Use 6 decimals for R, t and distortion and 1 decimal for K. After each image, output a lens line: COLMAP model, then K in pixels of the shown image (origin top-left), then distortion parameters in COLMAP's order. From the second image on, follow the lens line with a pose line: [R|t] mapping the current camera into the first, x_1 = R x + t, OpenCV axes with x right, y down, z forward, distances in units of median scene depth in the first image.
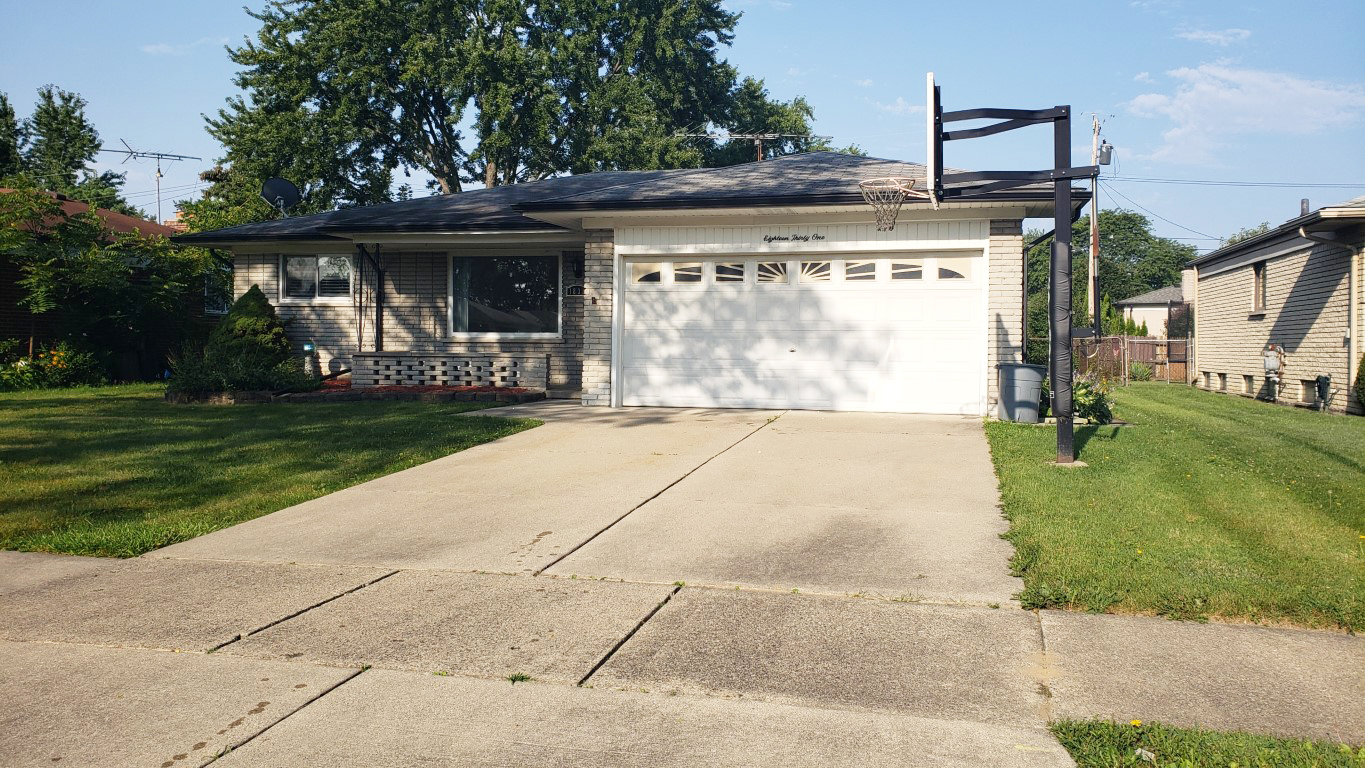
lens RADIAL K [[1144.2, 0, 690.3], [0, 1144.2, 375.7], [0, 0, 1]] dist [0.028593, -0.018030]
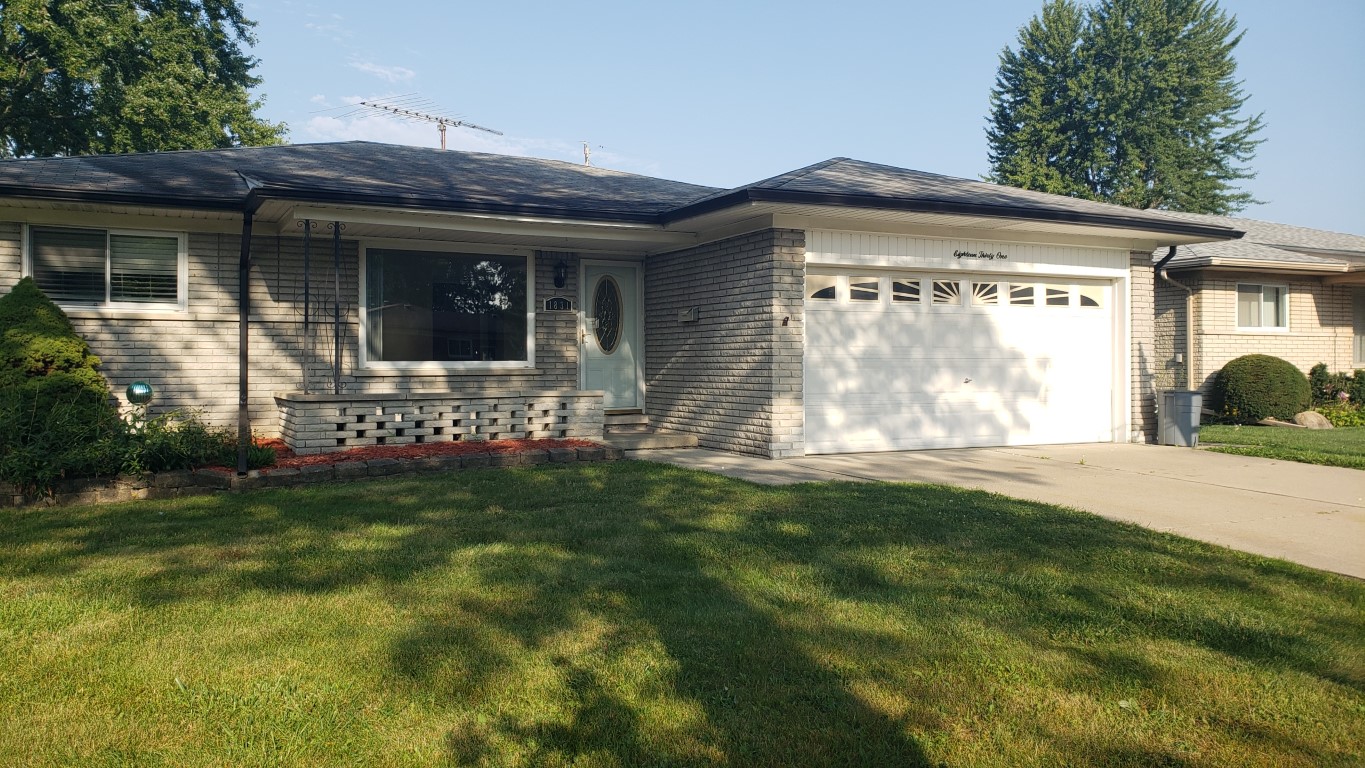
lens RADIAL K [[1144.2, 0, 684.4], [0, 1144.2, 384.1], [0, 0, 1]] dist [0.028593, -0.018030]
pose [[0.742783, -0.019475, 0.669249, -0.648352], [0.025045, 0.999685, 0.001294, -0.026079], [-0.669064, 0.015800, 0.743037, 0.472667]]
